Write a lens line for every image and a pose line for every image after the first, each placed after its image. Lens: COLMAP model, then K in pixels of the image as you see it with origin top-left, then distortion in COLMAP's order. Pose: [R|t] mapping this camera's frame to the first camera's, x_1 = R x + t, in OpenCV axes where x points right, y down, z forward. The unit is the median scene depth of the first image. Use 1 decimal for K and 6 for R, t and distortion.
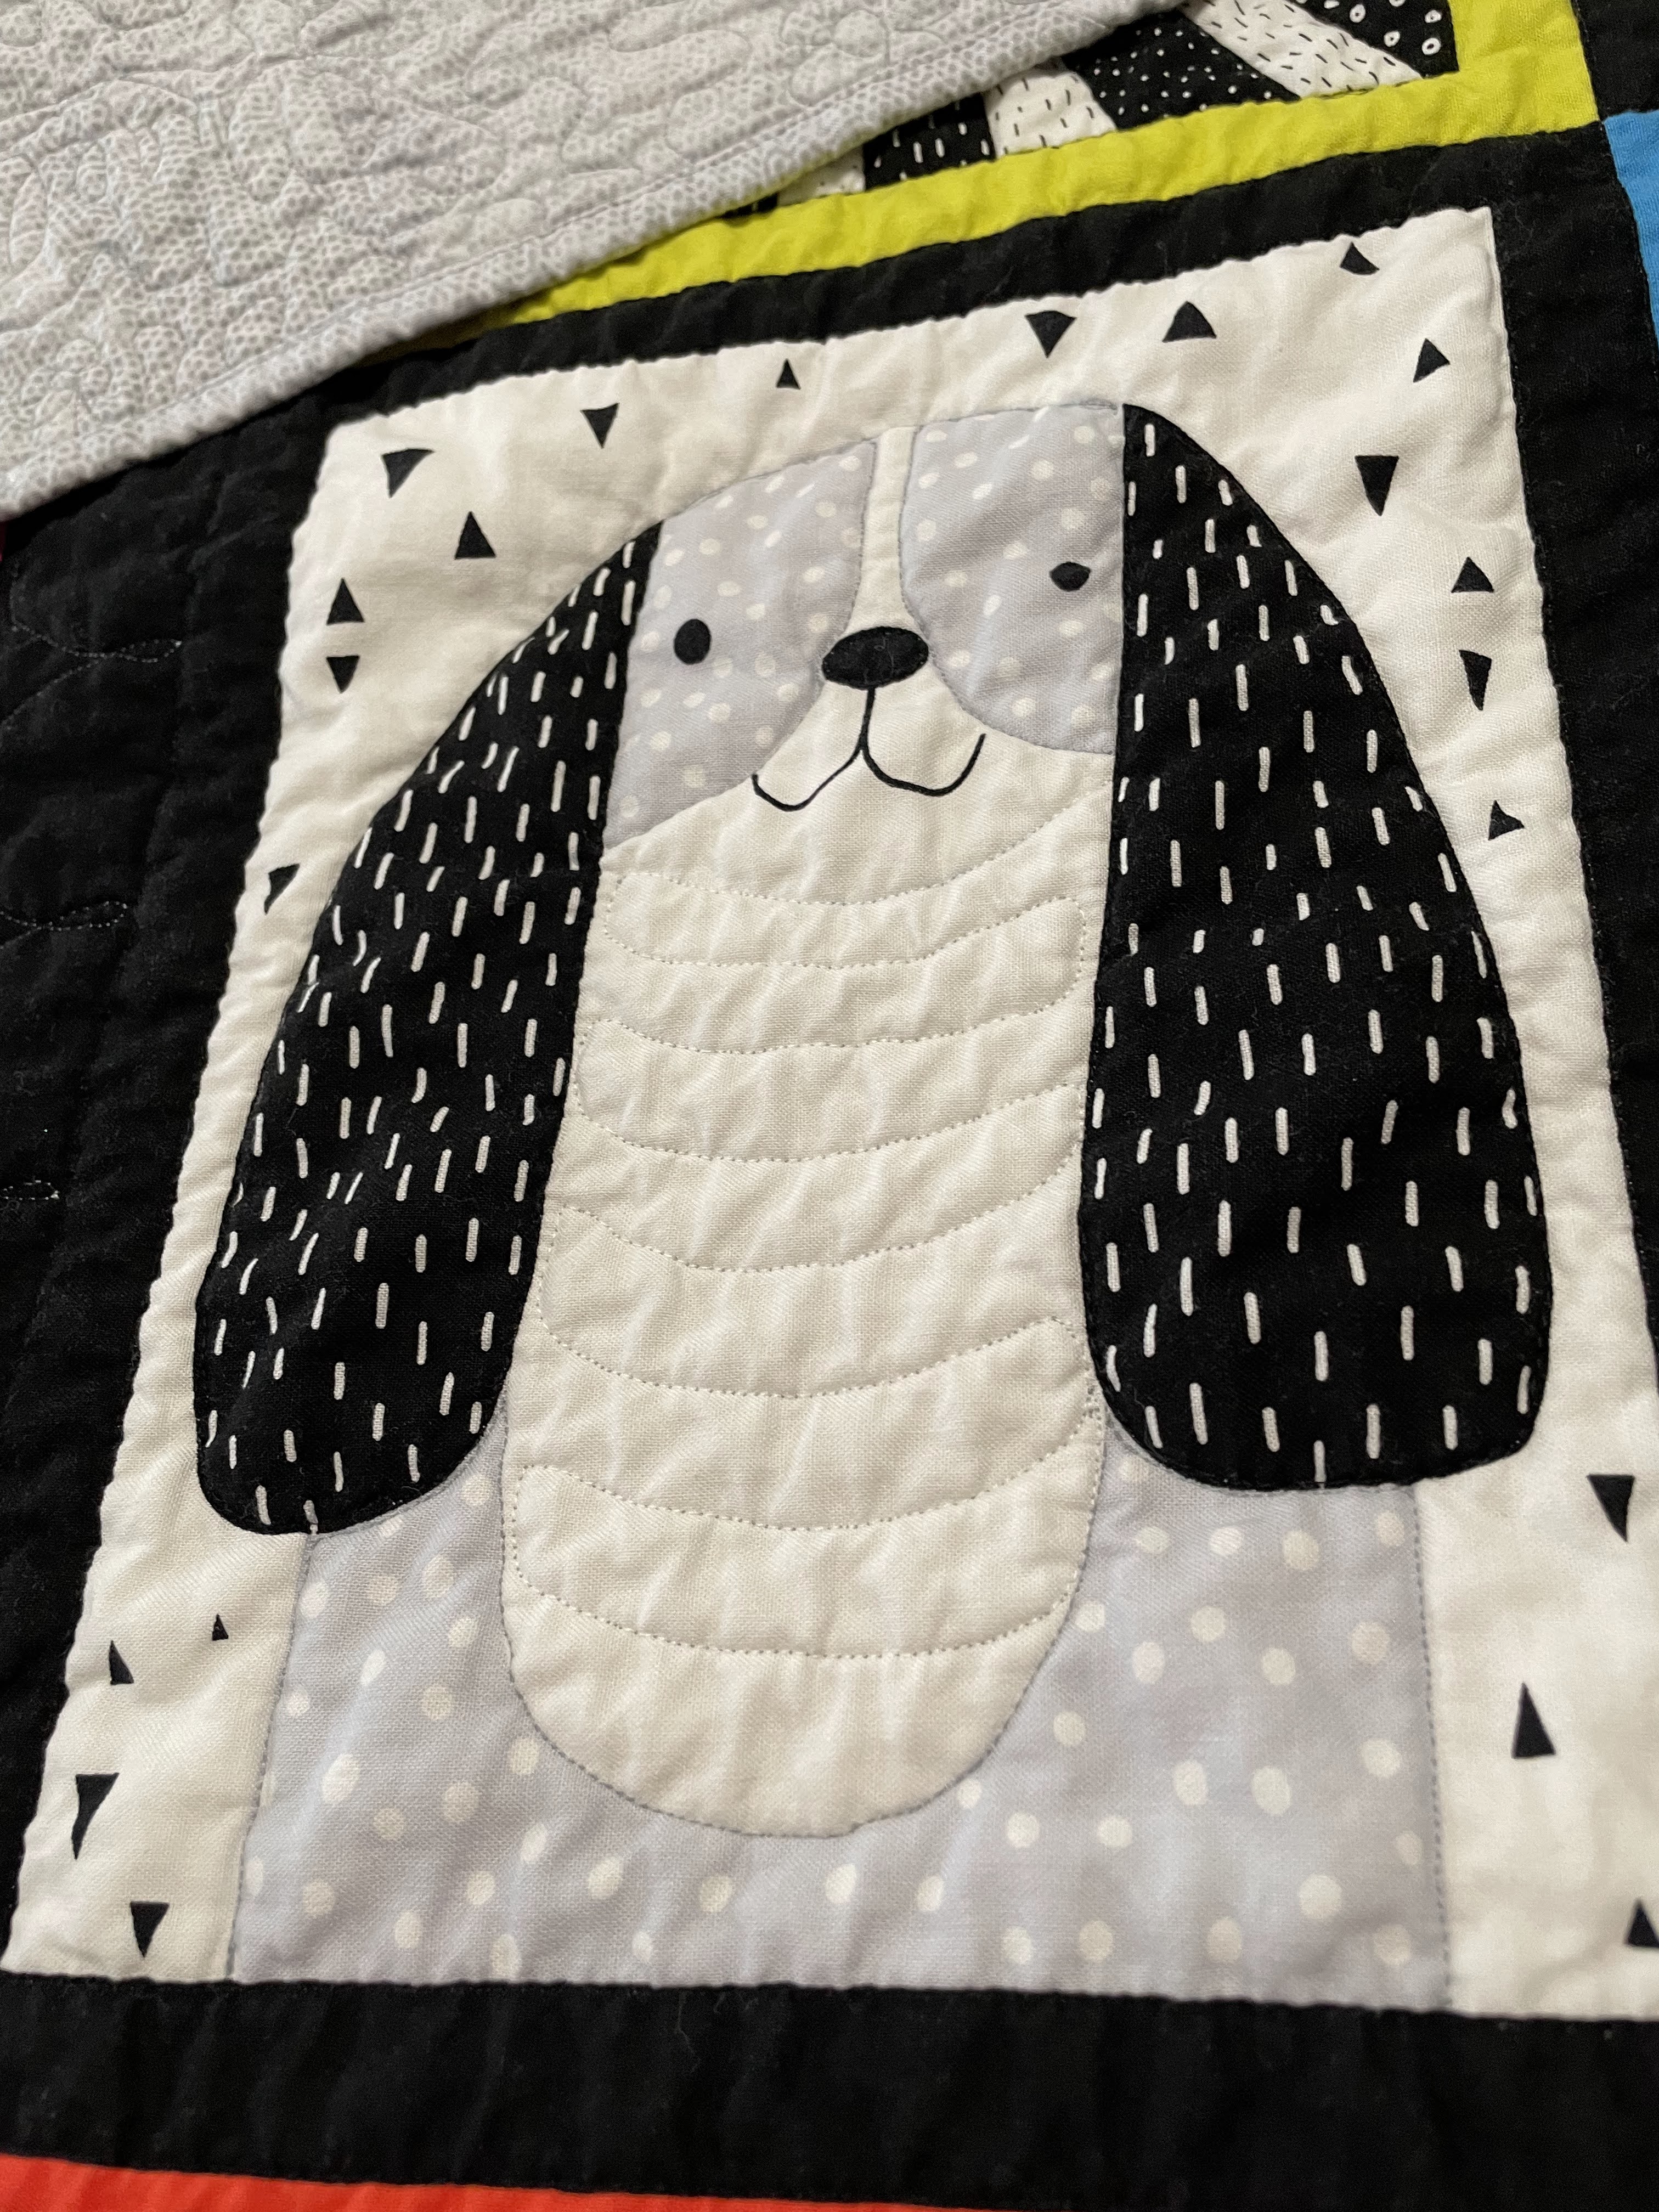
lens RADIAL K [[1678.2, 0, 829.5], [0, 1678.2, 1106.0], [0, 0, 1]] dist [0.091060, -0.134173]
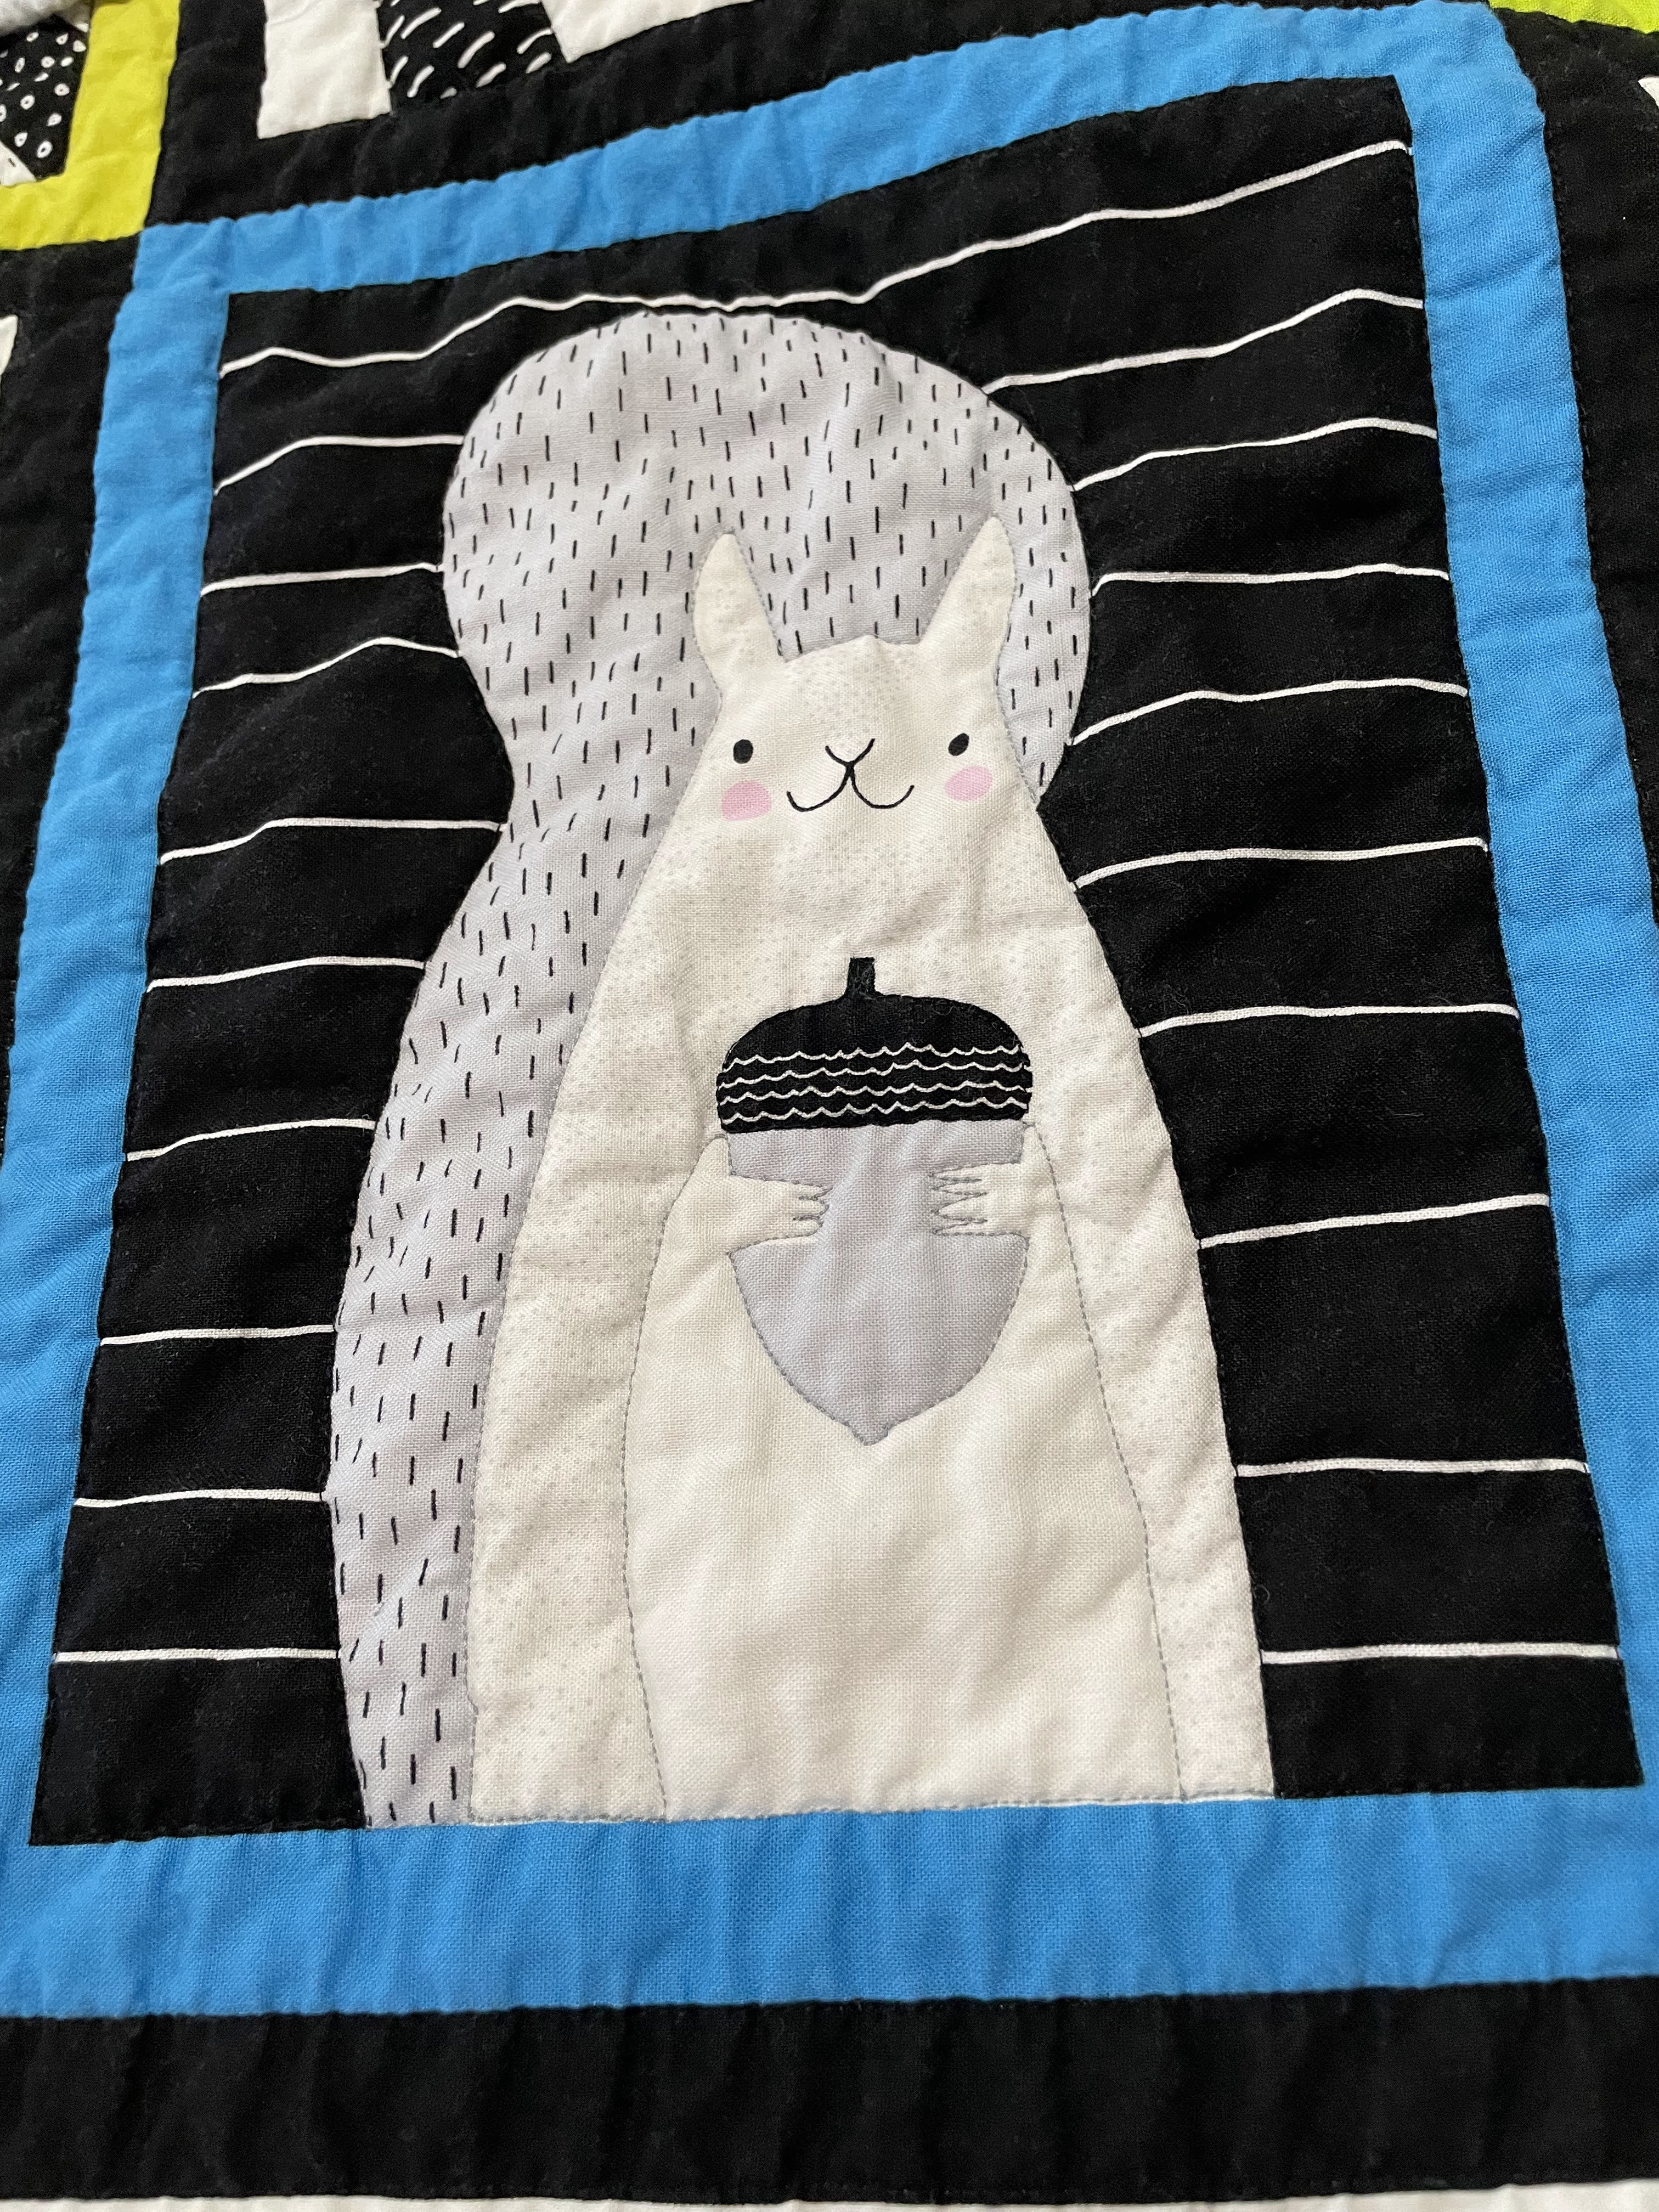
lens RADIAL K [[1678.2, 0, 829.5], [0, 1678.2, 1106.0], [0, 0, 1]] dist [0.091060, -0.134173]
pose [[0.993315, -0.027266, 0.112165, 0.814900], [0.018536, 0.996769, 0.078153, -0.088197], [-0.113933, -0.075551, 0.990612, -0.229544]]
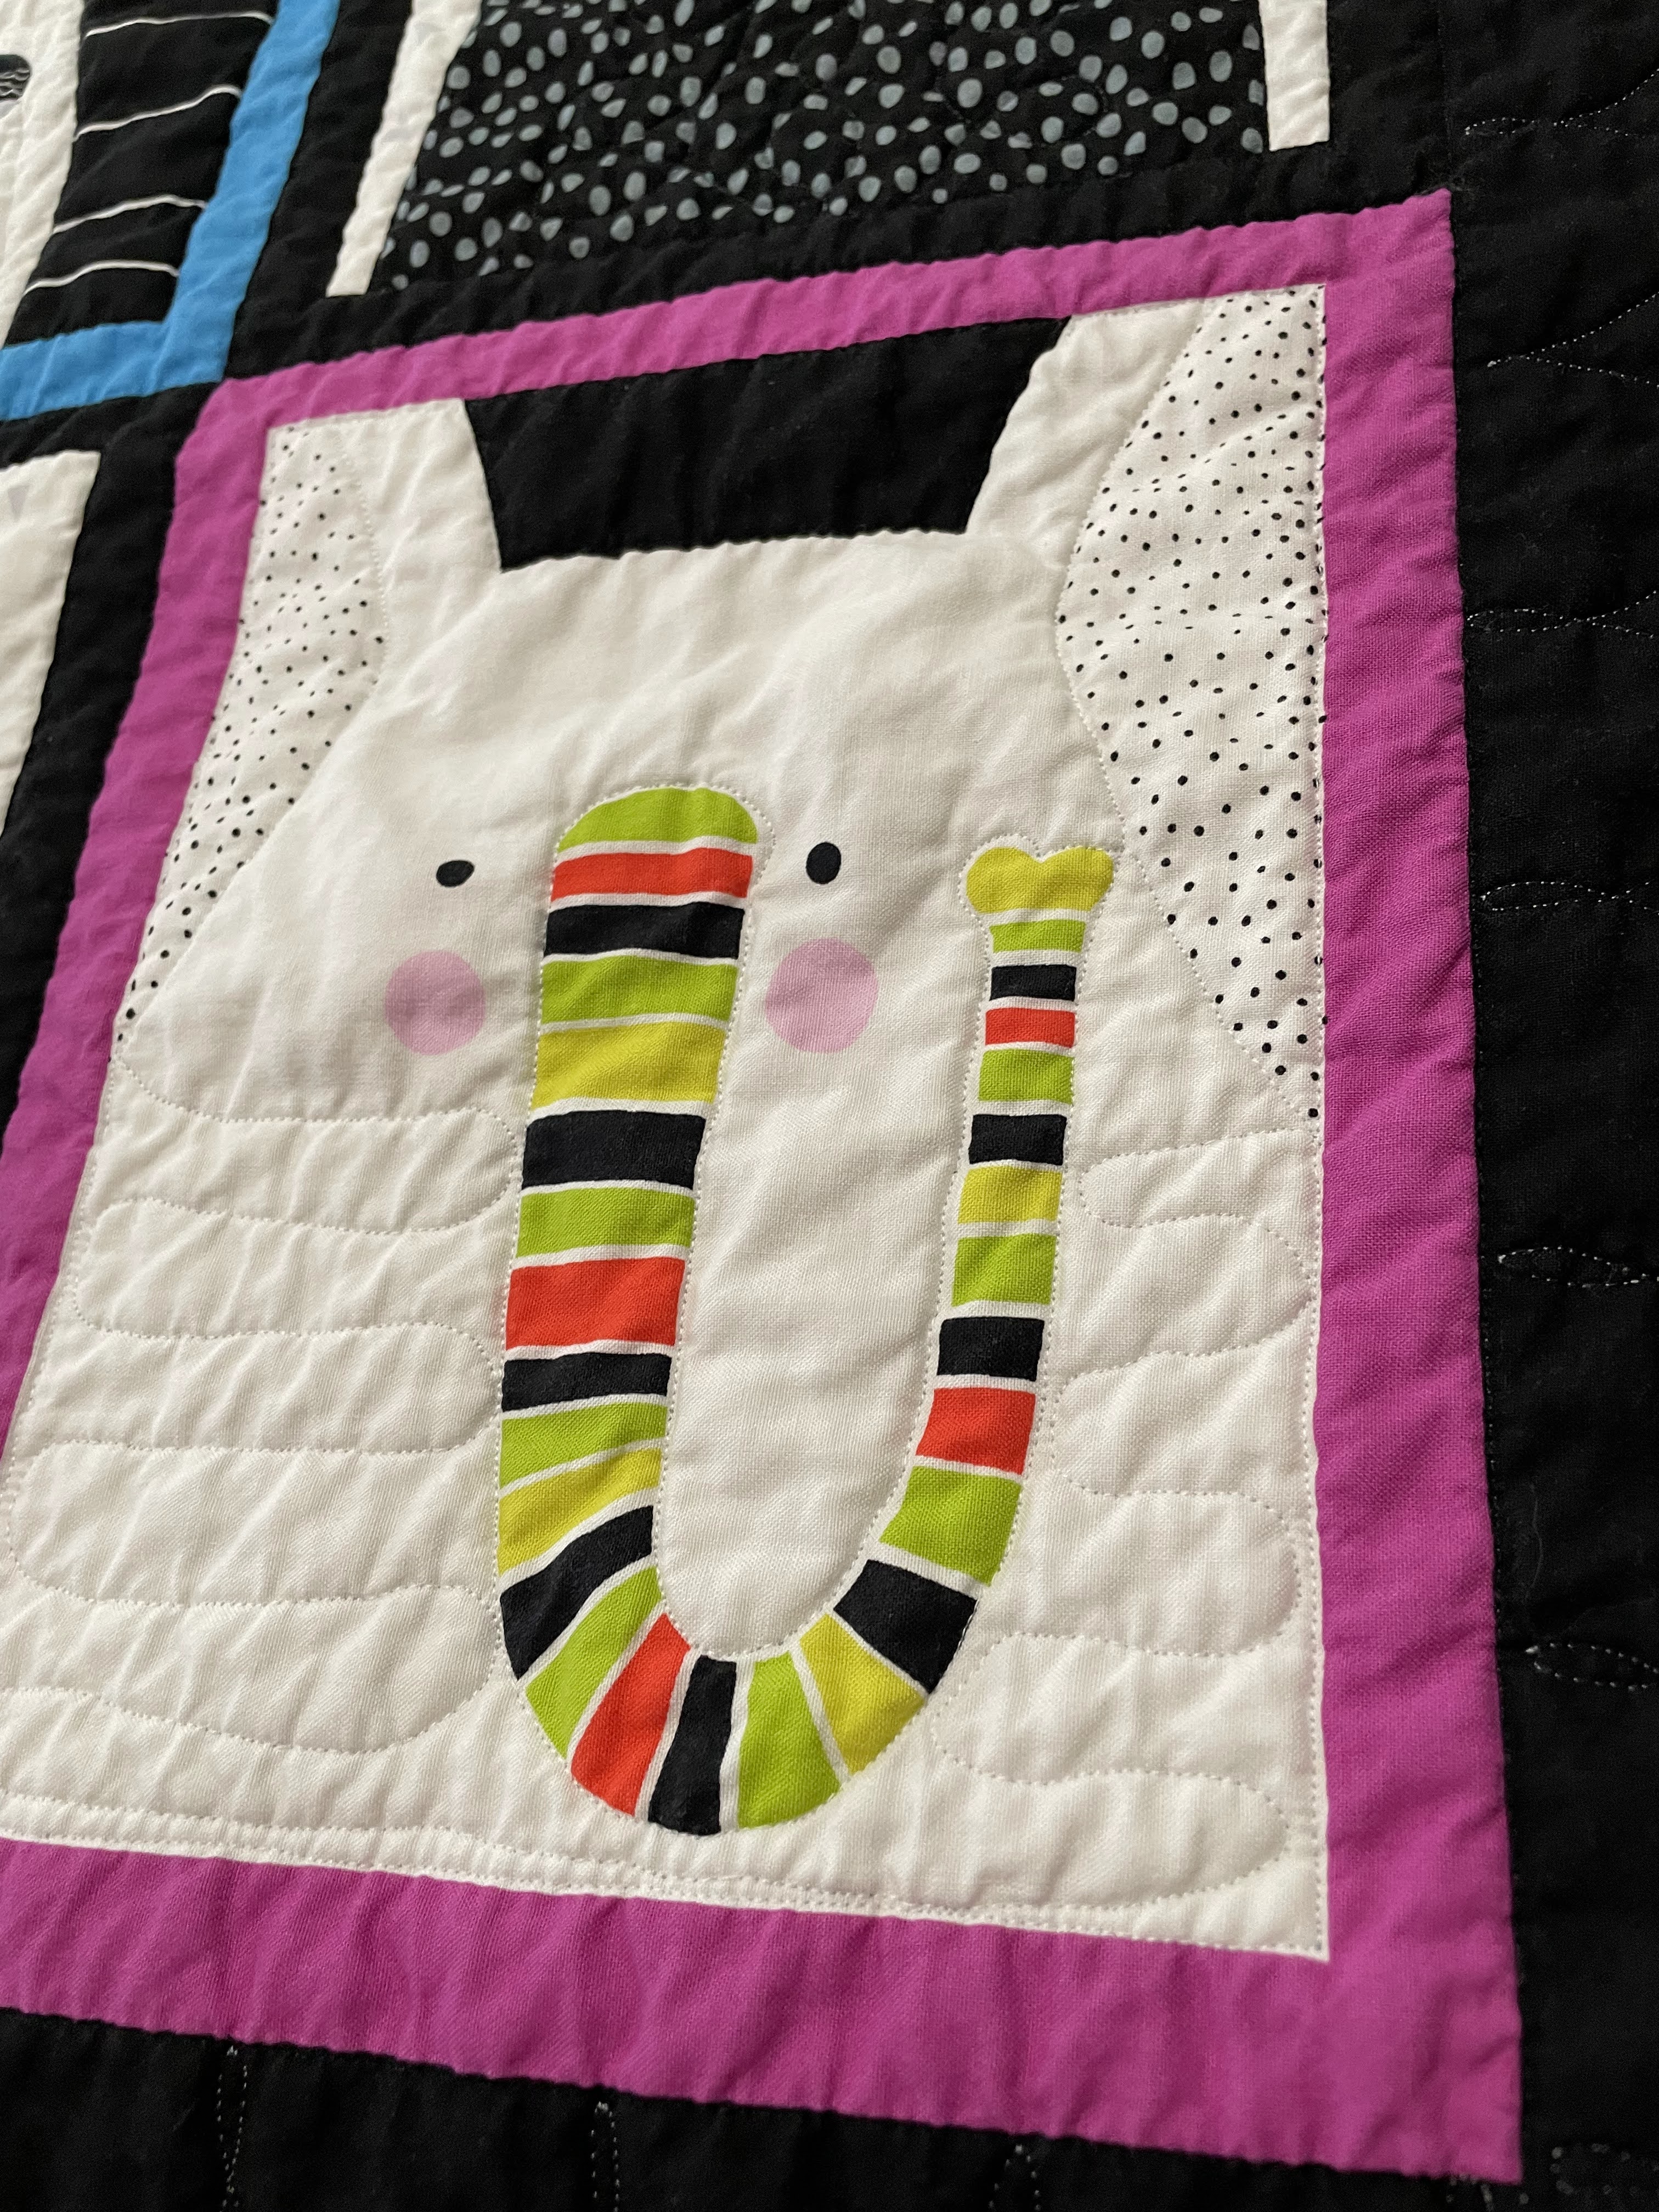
lens RADIAL K [[1678.2, 0, 829.5], [0, 1678.2, 1106.0], [0, 0, 1]] dist [0.091060, -0.134173]
pose [[0.997236, 0.035505, -0.065272, 1.936078], [-0.034152, 0.999180, 0.021744, 0.894759], [0.065990, -0.019454, 0.997631, -0.932005]]
